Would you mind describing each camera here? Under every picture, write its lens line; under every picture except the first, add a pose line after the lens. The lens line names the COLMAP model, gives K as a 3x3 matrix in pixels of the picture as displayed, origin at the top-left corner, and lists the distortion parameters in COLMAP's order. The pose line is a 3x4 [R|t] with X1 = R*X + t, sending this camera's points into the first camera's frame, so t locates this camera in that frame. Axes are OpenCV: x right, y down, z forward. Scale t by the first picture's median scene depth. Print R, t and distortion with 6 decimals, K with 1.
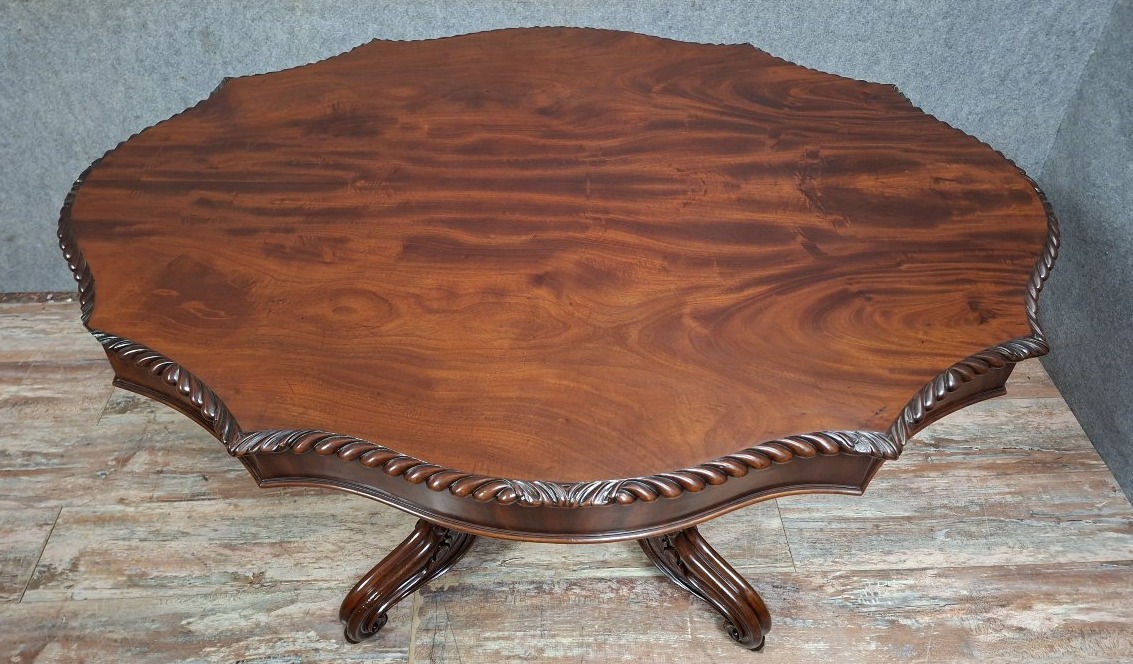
lens RADIAL K [[837.2, 0, 562.5], [0, 837.2, 287.7], [0, 0, 1]] dist [0.075299, -0.093779]
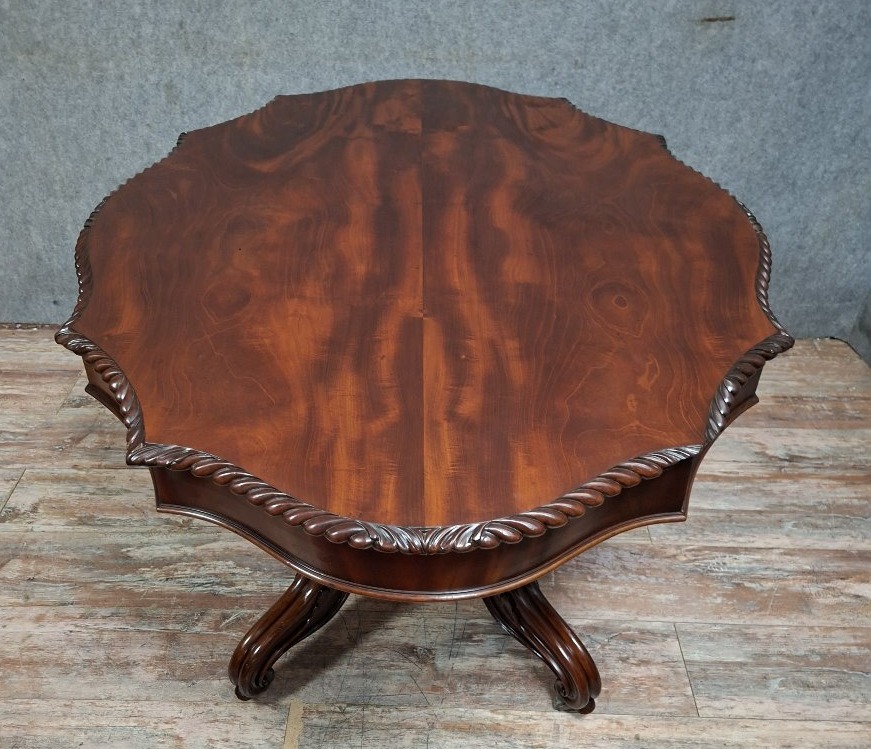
lens RADIAL K [[833.1, 0, 403.7], [0, 833.1, 404.9], [0, 0, 1]] dist [0.120841, -0.185876]
pose [[0.996502, 0.037278, -0.074788, 0.023050], [-0.043538, 0.995522, -0.083905, 0.258247], [0.071325, 0.086868, 0.993663, -0.152698]]
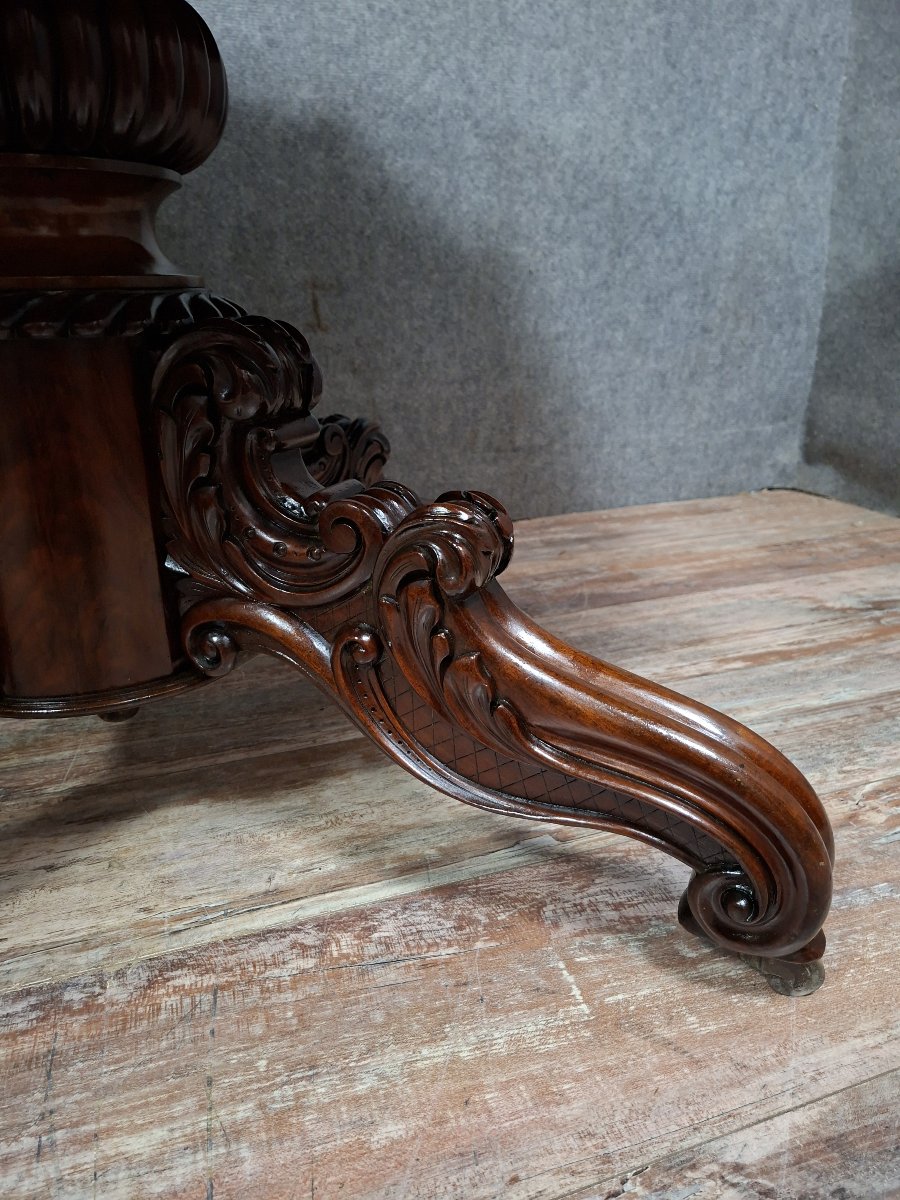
lens RADIAL K [[844.4, 0, 444.9], [0, 844.4, 591.3], [0, 0, 1]] dist [0.079997, -0.109886]
pose [[0.955431, -0.121287, 0.269148, 0.038561], [0.217167, 0.906336, -0.362483, 0.353999], [-0.199974, 0.404778, 0.892281, 0.640936]]
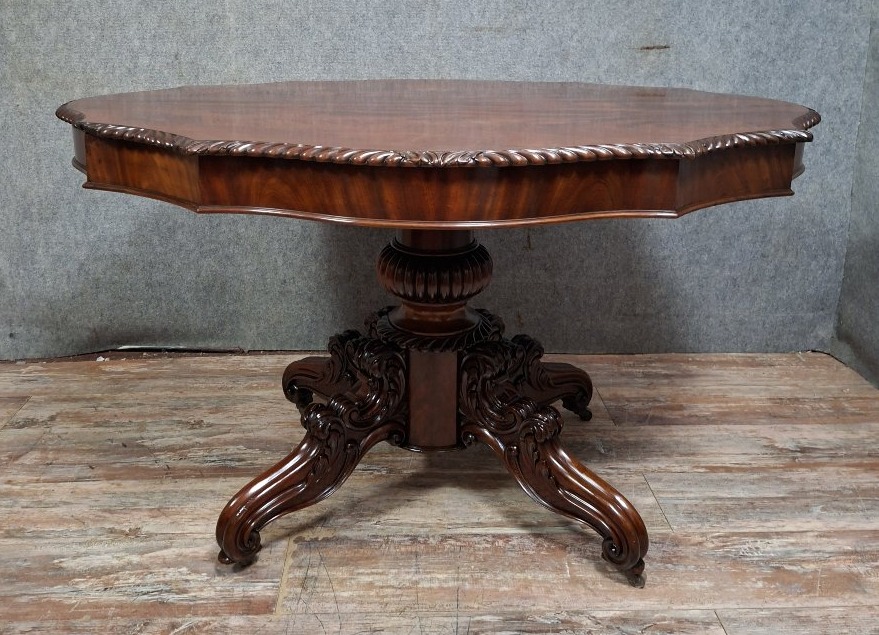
lens RADIAL K [[832.2, 0, 416.5], [0, 832.2, 213.8], [0, 0, 1]] dist [0.104362, -0.141975]
pose [[0.999770, -0.005307, -0.020785, -0.001887], [-0.005188, 0.880334, -0.474327, 0.475736], [0.020815, 0.474325, 0.880103, -0.052136]]
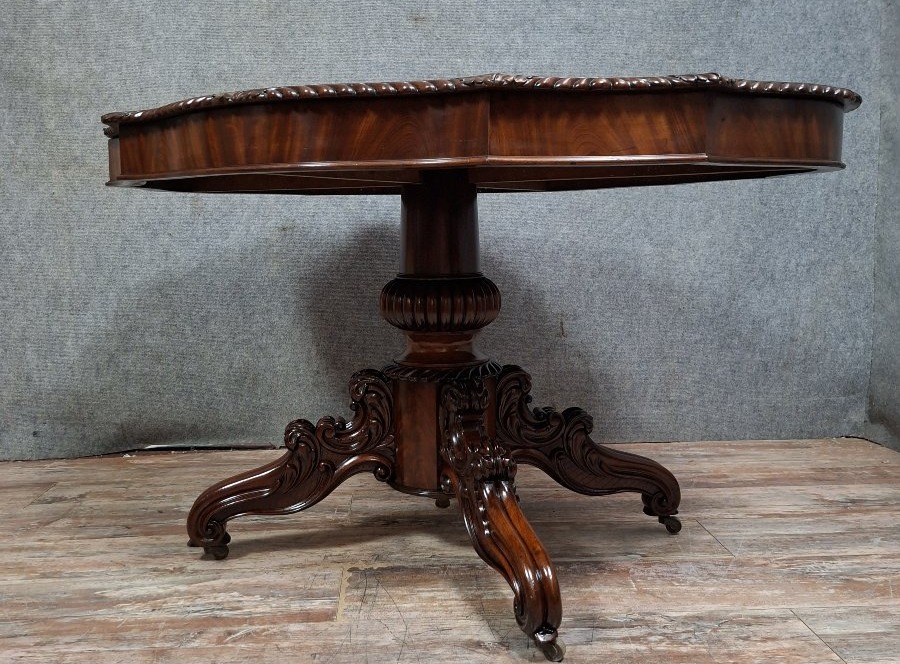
lens RADIAL K [[829.6, 0, 440.2], [0, 829.6, 334.9], [0, 0, 1]] dist [0.122367, -0.180379]
pose [[0.999672, -0.021304, 0.014202, -0.069567], [0.025593, 0.815892, -0.577637, 0.671717], [0.000718, 0.577811, 0.816170, 0.066721]]
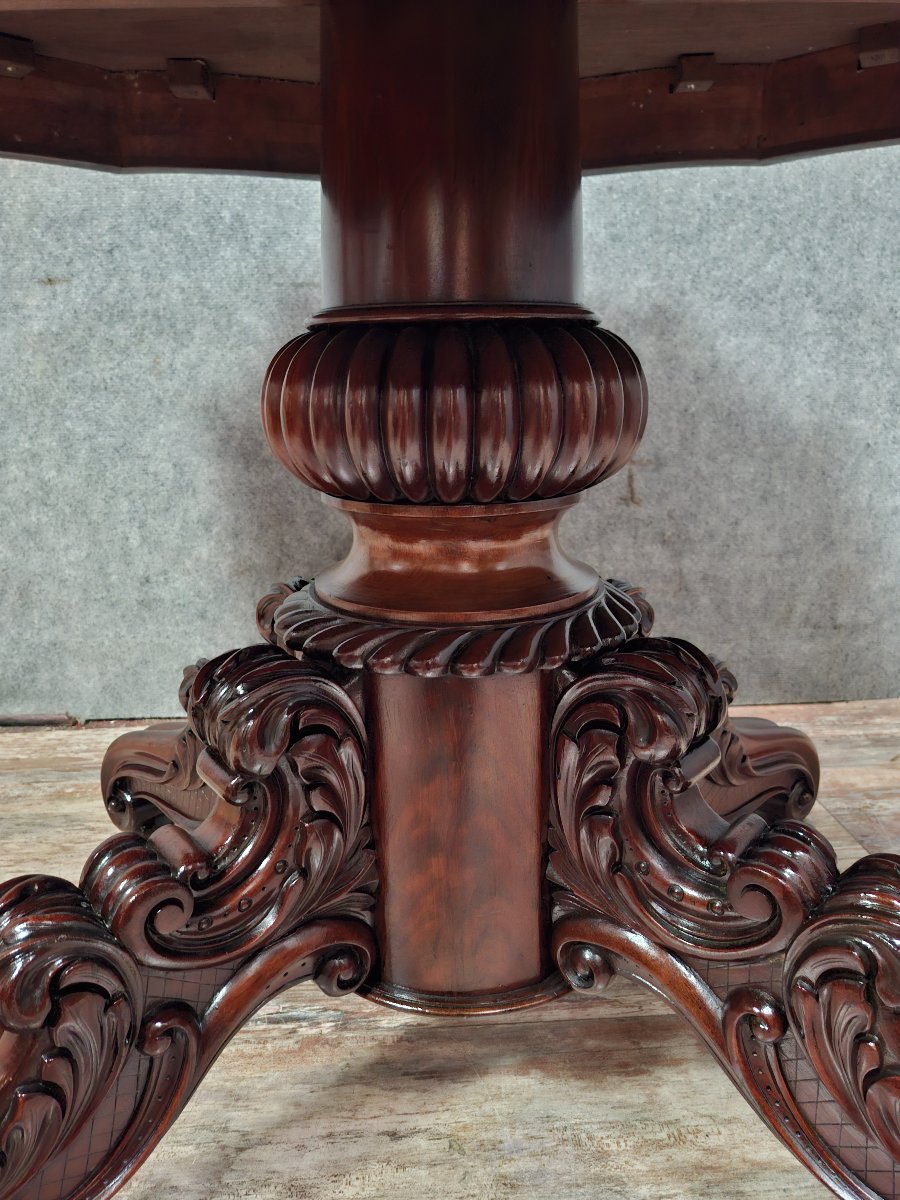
lens RADIAL K [[853.7, 0, 448.7], [0, 853.7, 593.3], [0, 0, 1]] dist [0.071236, -0.107433]
pose [[0.999399, -0.032489, 0.012110, -0.009349], [0.034372, 0.882417, -0.469211, 0.265466], [0.004558, 0.469345, 0.883003, 0.614099]]
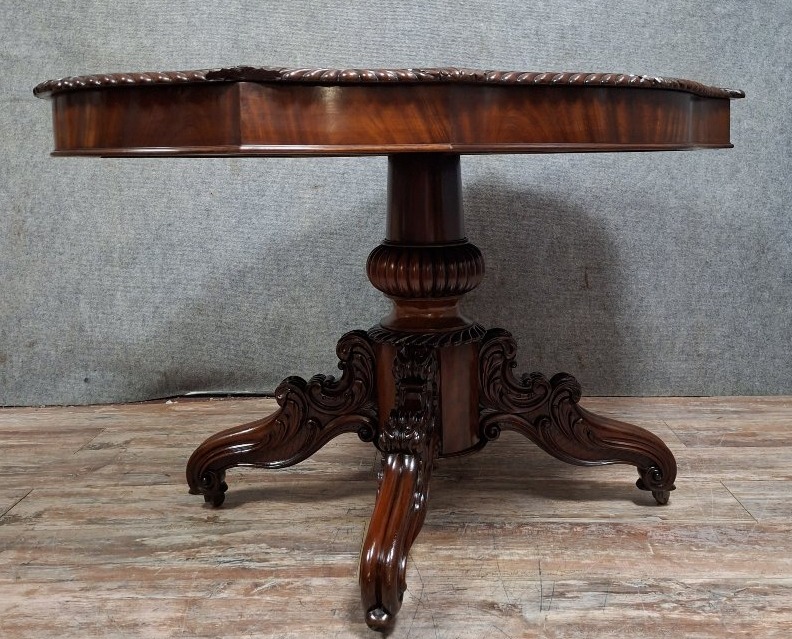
lens RADIAL K [[829.3, 0, 403.3], [0, 829.3, 234.3], [0, 0, 1]] dist [0.119460, -0.168798]
pose [[0.996732, -0.025231, -0.076742, -0.043492], [-0.026931, 0.791843, -0.610131, 0.669442], [0.076161, 0.610203, 0.788576, 0.012234]]
